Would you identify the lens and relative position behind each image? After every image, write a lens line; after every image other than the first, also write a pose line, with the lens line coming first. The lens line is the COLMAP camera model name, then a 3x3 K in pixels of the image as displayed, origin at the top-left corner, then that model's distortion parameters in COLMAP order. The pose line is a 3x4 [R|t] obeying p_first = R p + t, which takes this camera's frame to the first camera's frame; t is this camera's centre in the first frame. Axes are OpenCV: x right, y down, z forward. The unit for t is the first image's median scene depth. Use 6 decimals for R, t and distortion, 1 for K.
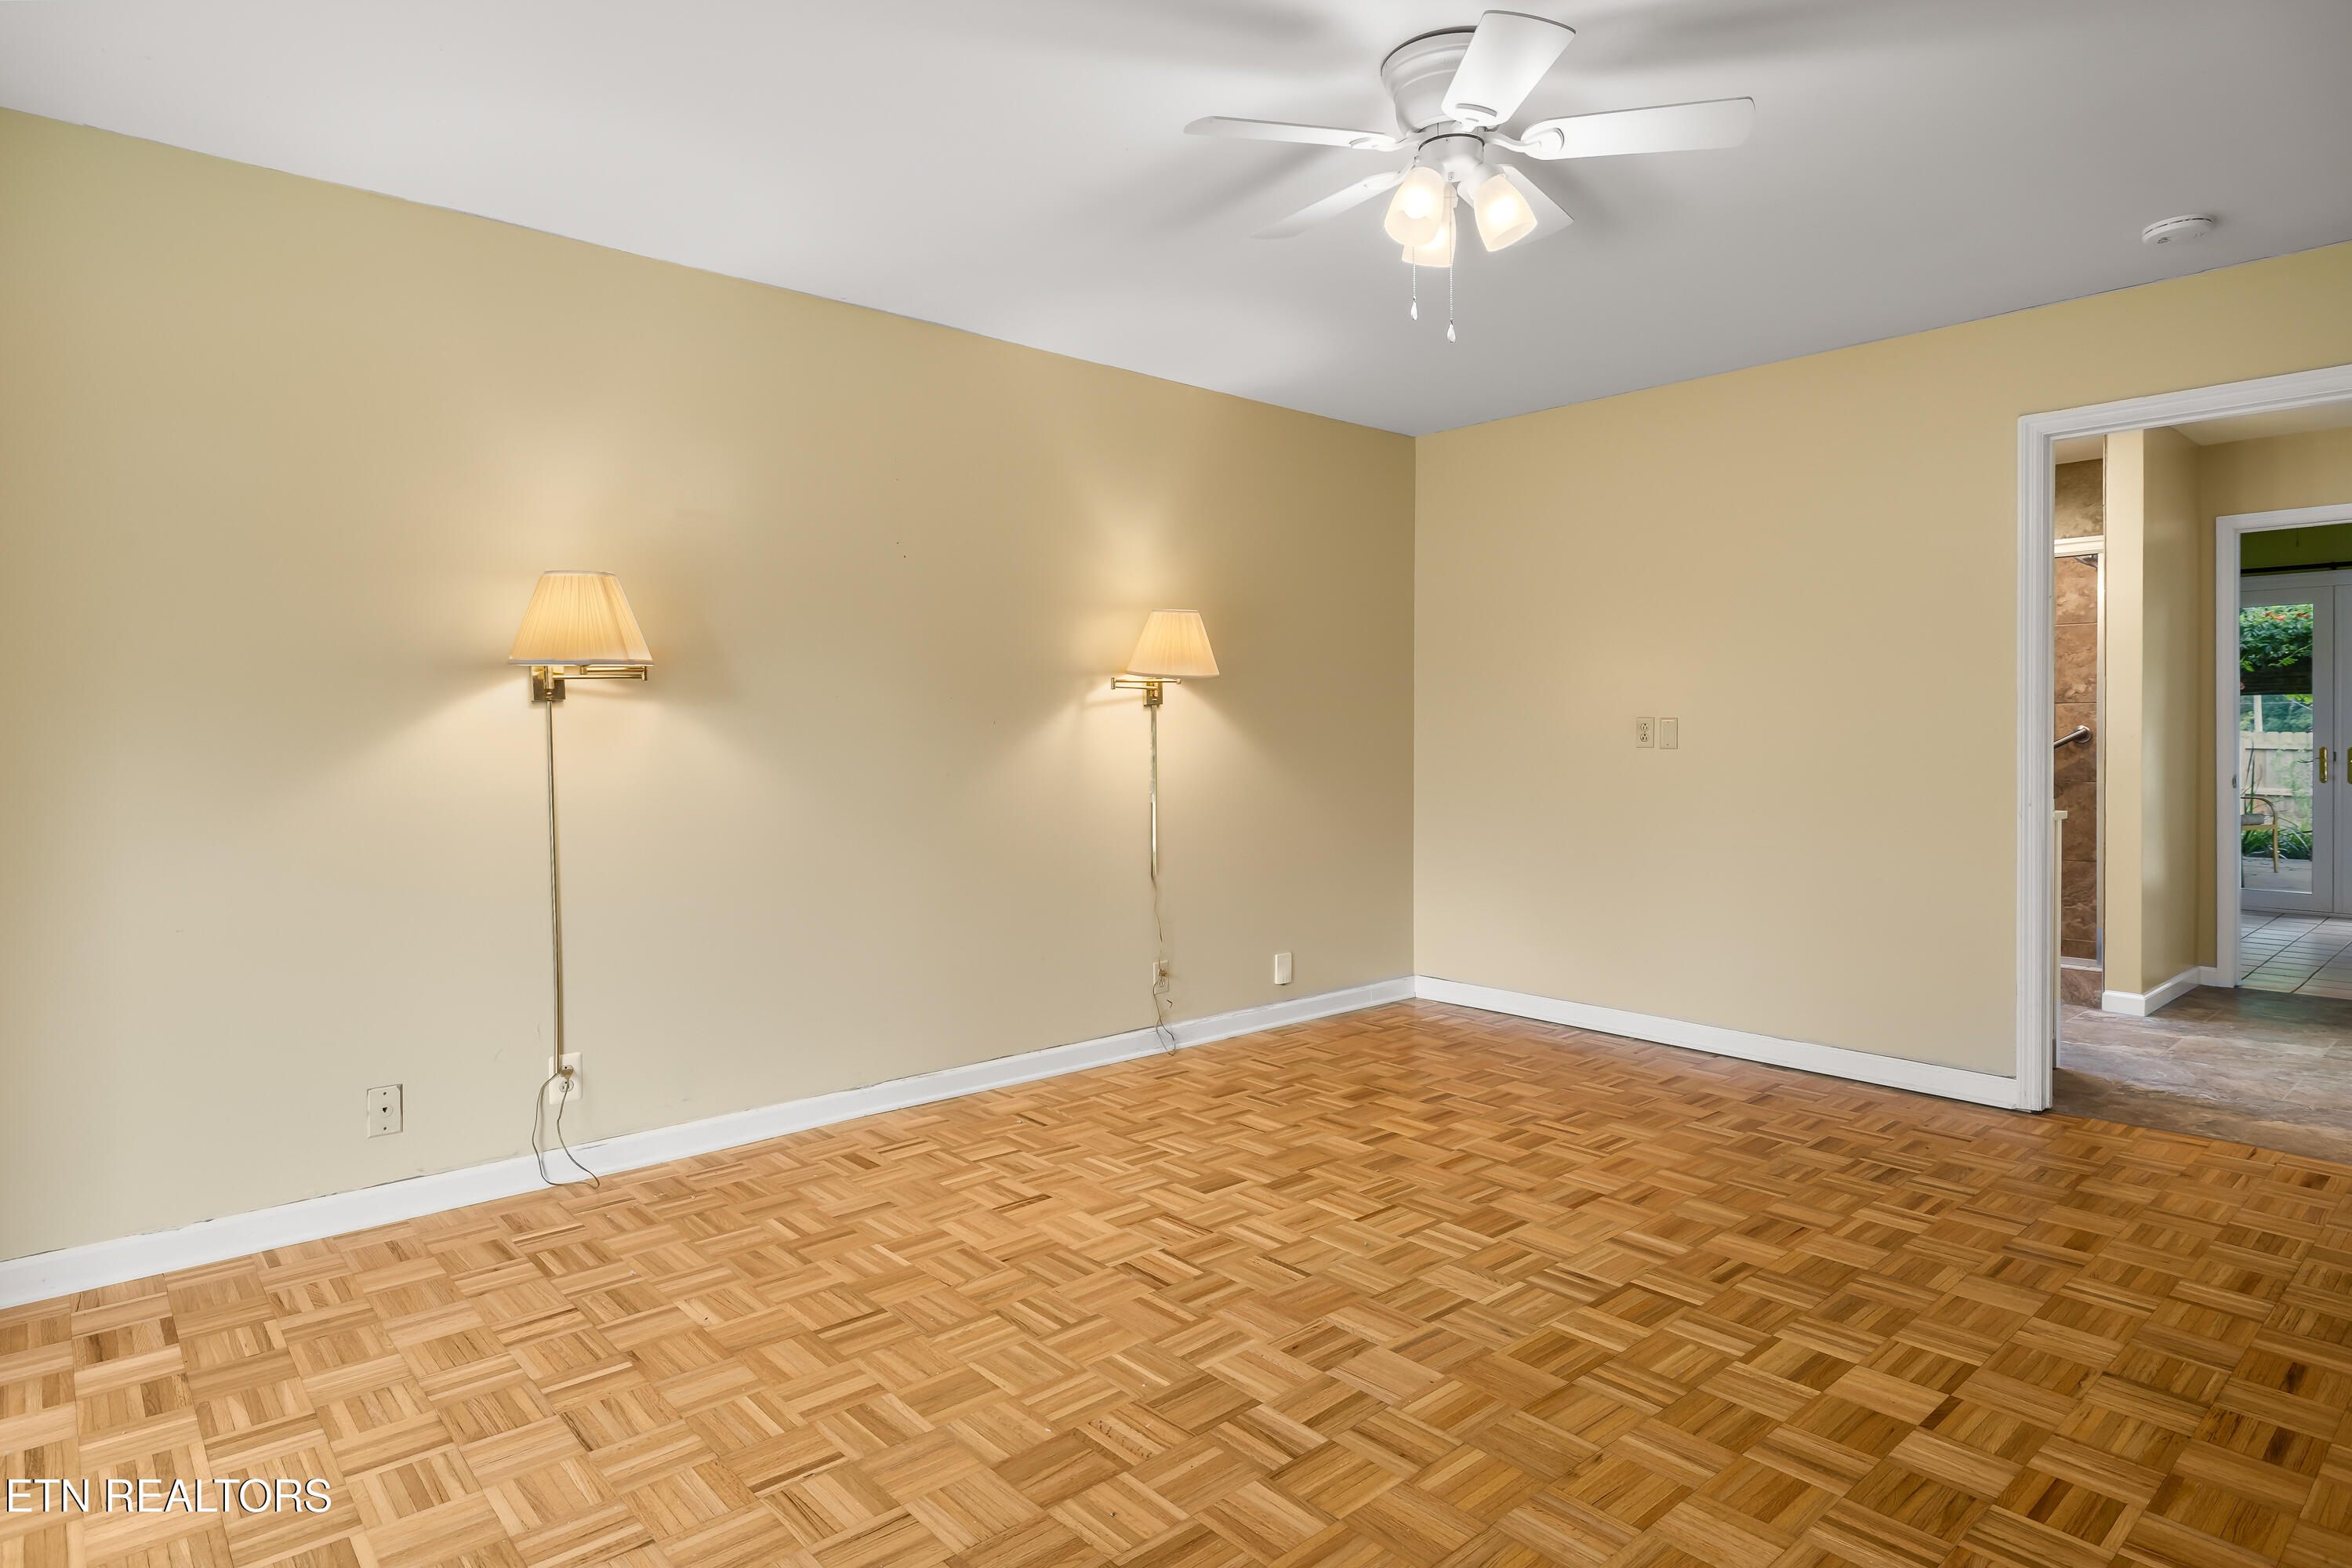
lens RADIAL K [[1281.9, 0, 1164.3], [0, 1281.9, 771.6], [0, 0, 1]] dist [-0.004019, 0.000263]
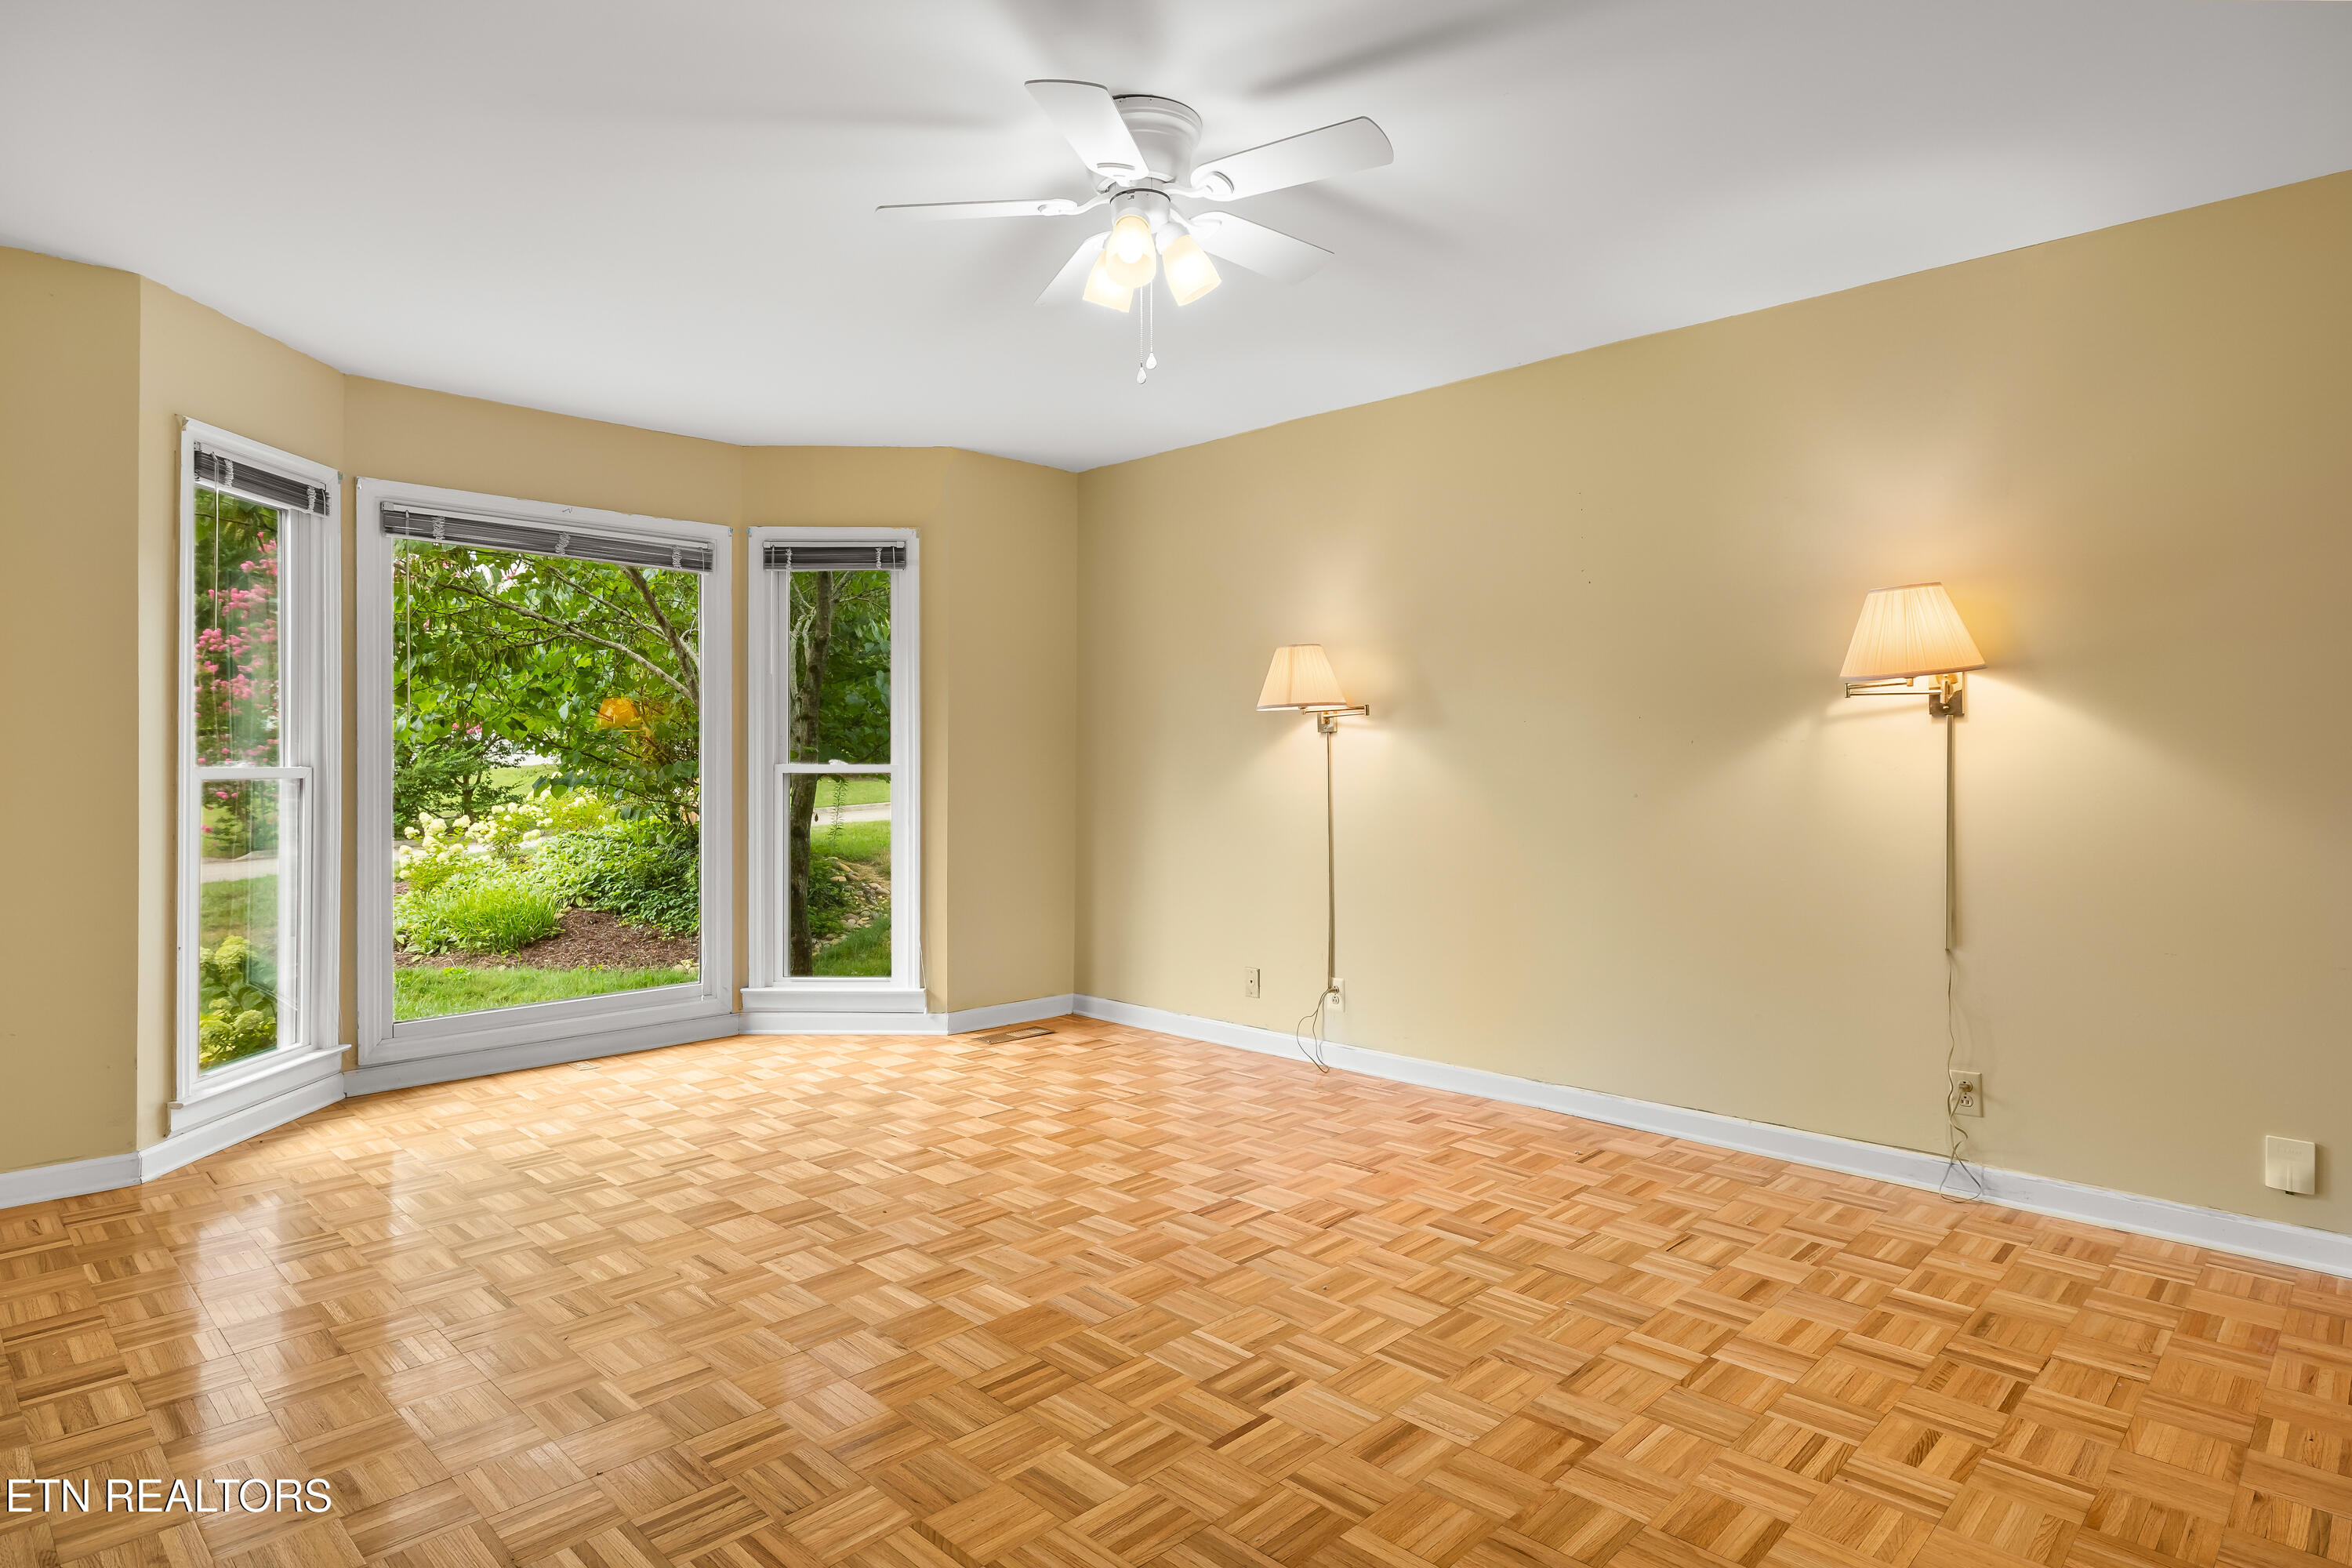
lens RADIAL K [[1281.9, 0, 1164.3], [0, 1281.9, 776.2], [0, 0, 1]] dist [-0.004019, 0.000263]
pose [[0.074758, 0.012513, -0.997123, 0.832207], [-0.030632, 0.999478, 0.010246, -0.012412], [0.996731, 0.029777, 0.075103, 0.609114]]
